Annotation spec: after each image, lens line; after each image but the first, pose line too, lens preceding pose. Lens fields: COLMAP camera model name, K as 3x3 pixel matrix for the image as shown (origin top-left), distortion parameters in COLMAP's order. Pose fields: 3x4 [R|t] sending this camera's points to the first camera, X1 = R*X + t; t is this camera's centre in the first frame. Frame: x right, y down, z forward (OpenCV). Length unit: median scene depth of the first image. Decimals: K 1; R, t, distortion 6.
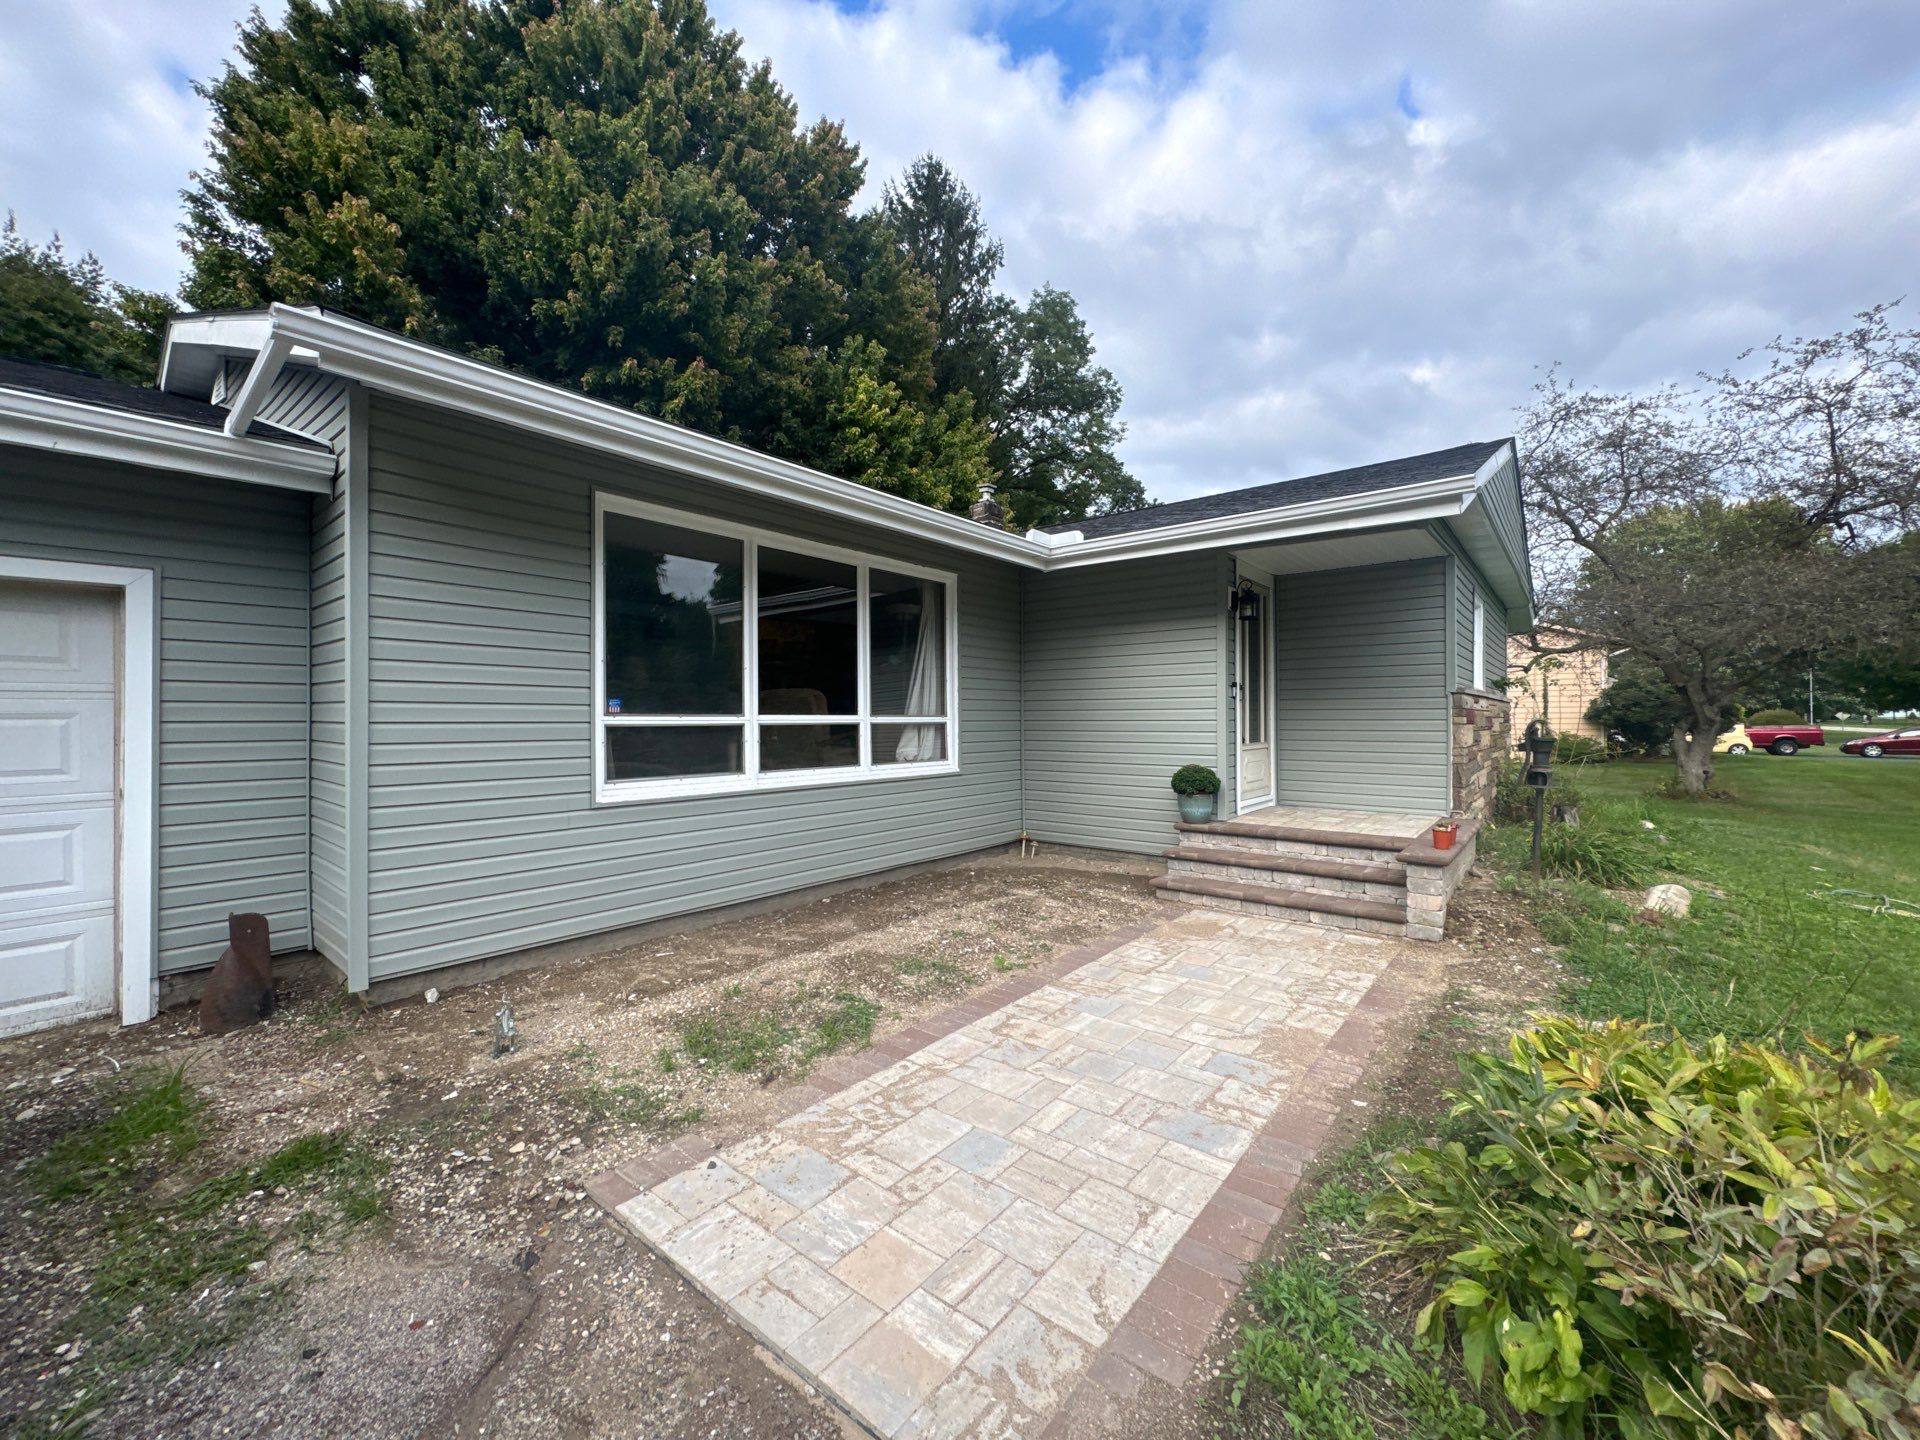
lens RADIAL K [[767.4, 0, 960.4], [0, 767.4, 716.0], [0, 0, 1]] dist [0.000297, 0.000502]
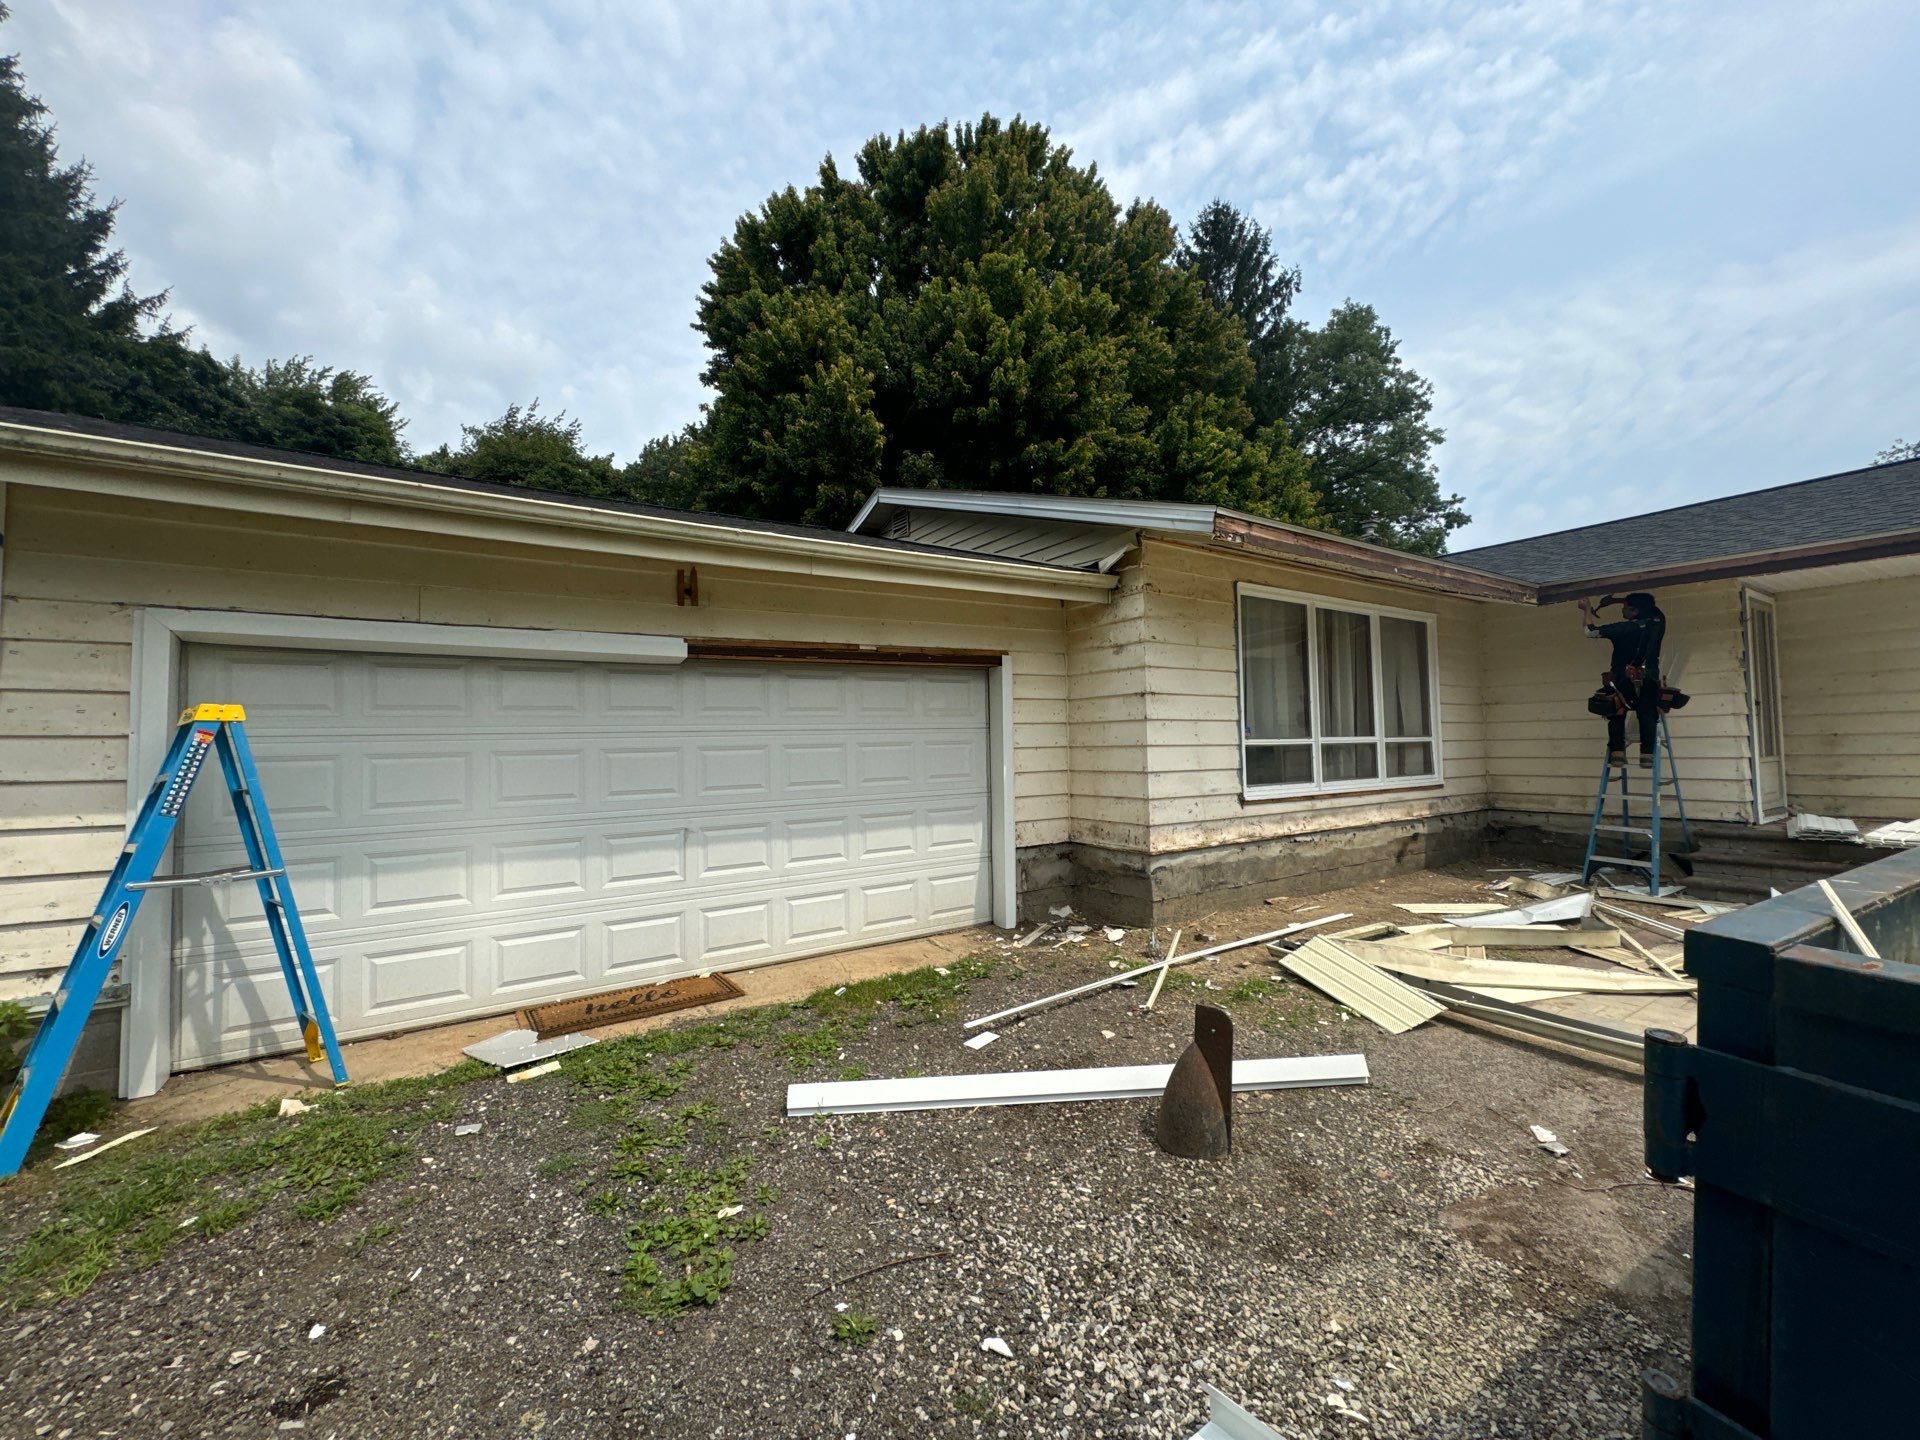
lens RADIAL K [[781.3, 0, 953.8], [0, 781.3, 712.3], [0, 0, 1]] dist [0.000587, 0.000210]
pose [[0.956091, -0.029476, -0.291585, -0.228165], [0.017377, 0.998881, -0.043995, 0.002383], [0.292556, 0.036996, 0.955533, -0.216291]]
